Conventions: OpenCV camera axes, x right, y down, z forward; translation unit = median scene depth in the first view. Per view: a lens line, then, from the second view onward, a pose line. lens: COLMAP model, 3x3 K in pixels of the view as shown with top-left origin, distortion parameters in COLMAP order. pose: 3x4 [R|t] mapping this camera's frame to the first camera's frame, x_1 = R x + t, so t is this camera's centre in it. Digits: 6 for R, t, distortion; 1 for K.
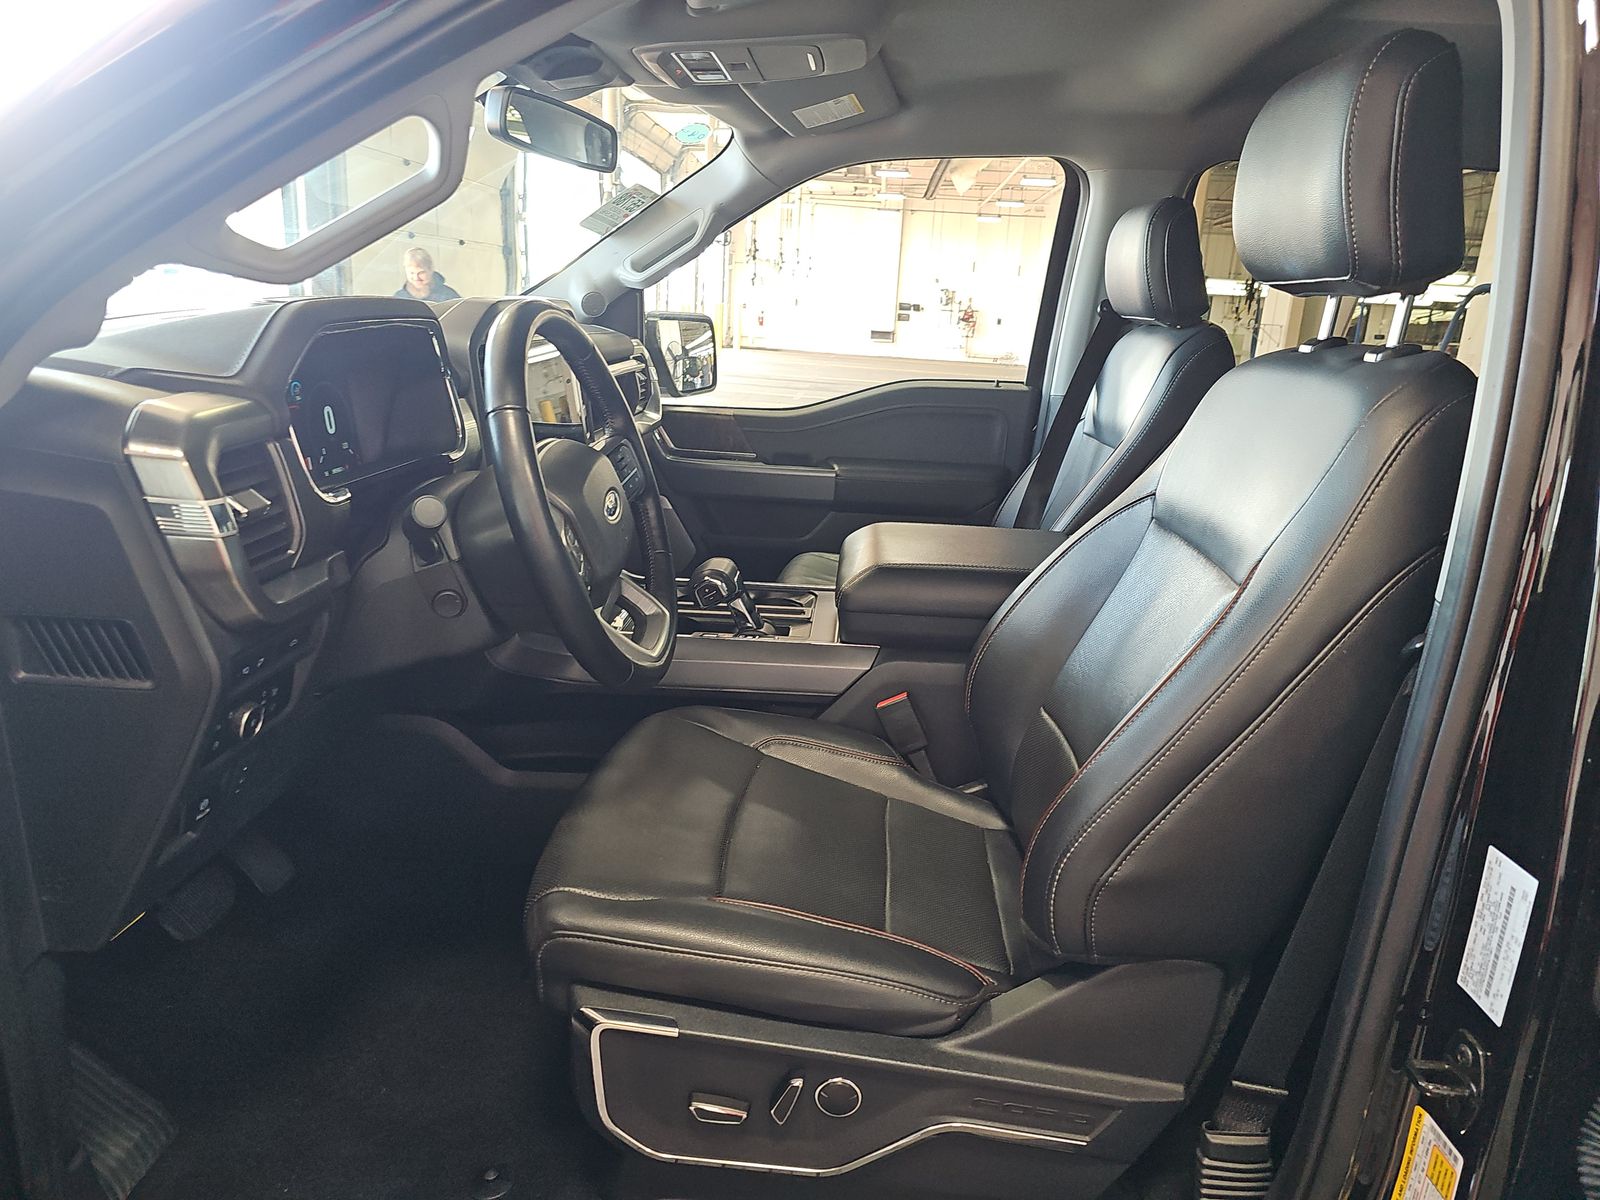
lens RADIAL K [[1092.6, 0, 796.0], [0, 1092.6, 614.9], [0, 0, 1]] dist [0.047899, -0.083766]
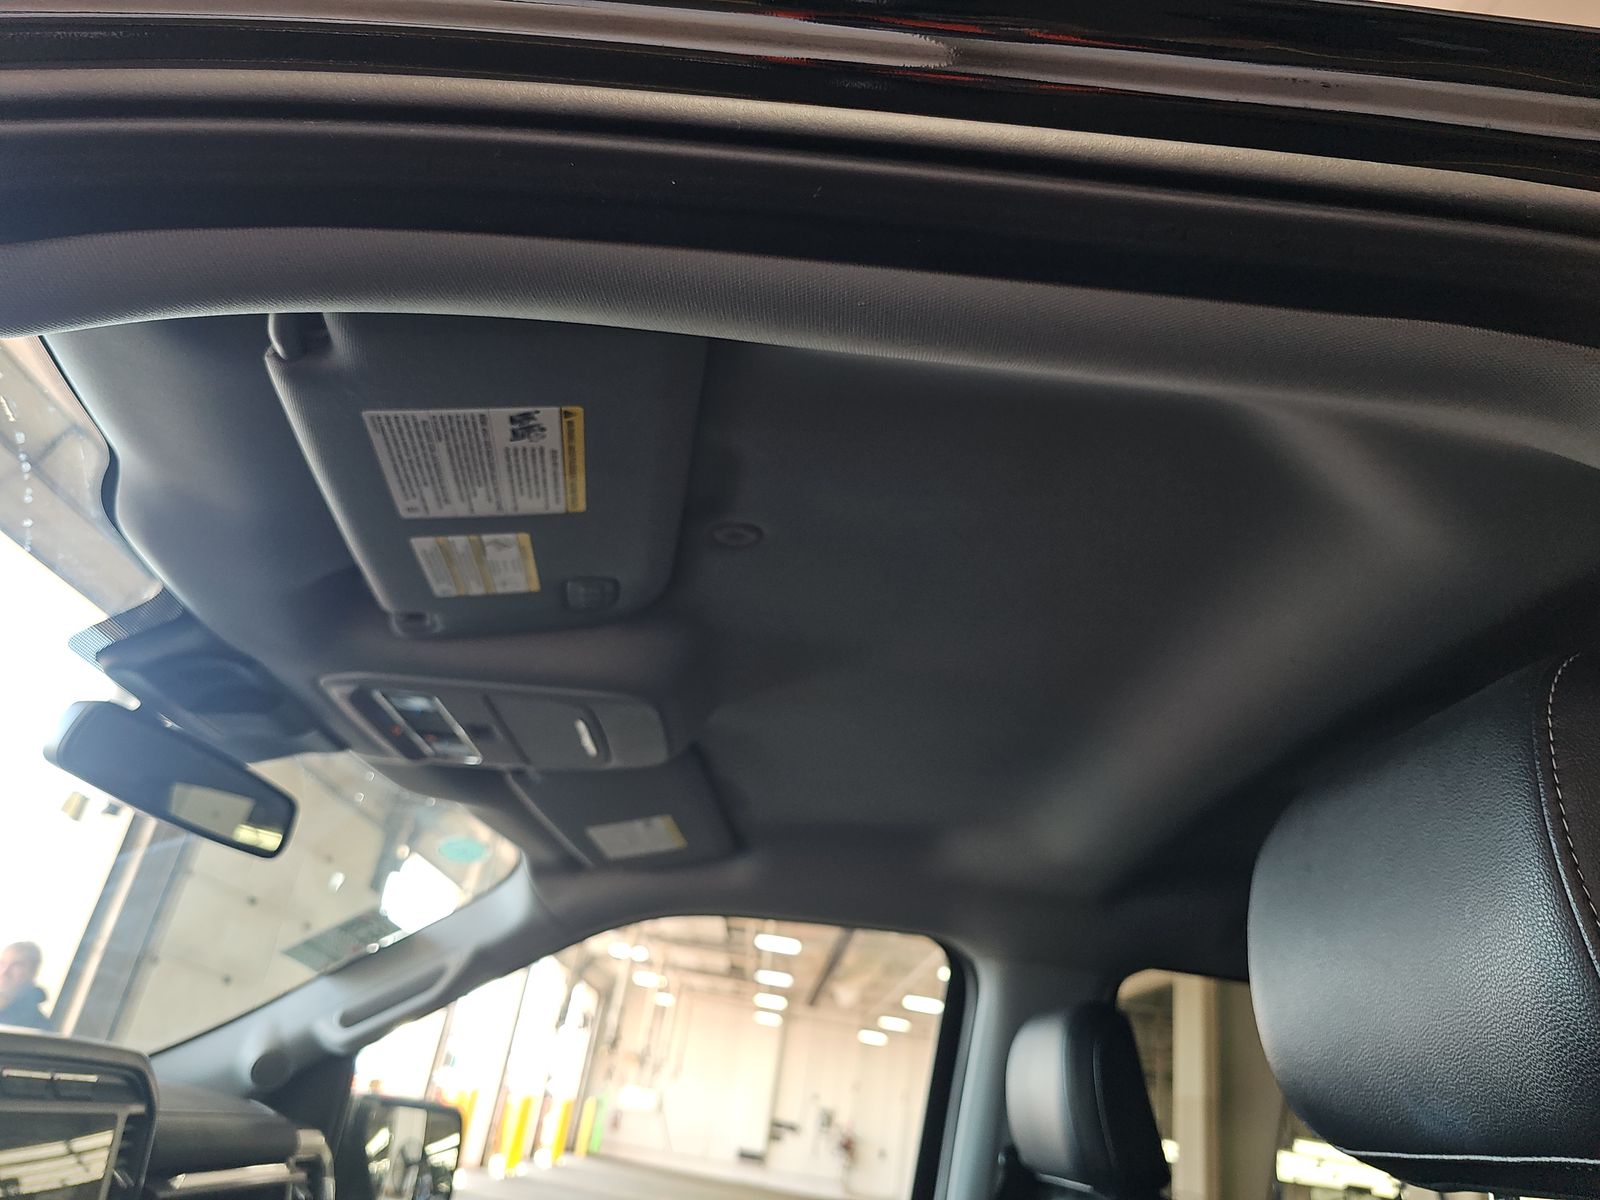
lens RADIAL K [[1092.6, 0, 796.0], [0, 1092.6, 614.9], [0, 0, 1]] dist [0.047899, -0.083766]
pose [[0.989610, 0.134182, 0.051648, 0.074469], [-0.068846, 0.757590, -0.649090, -0.088002], [-0.126224, 0.638790, 0.758957, 0.300864]]
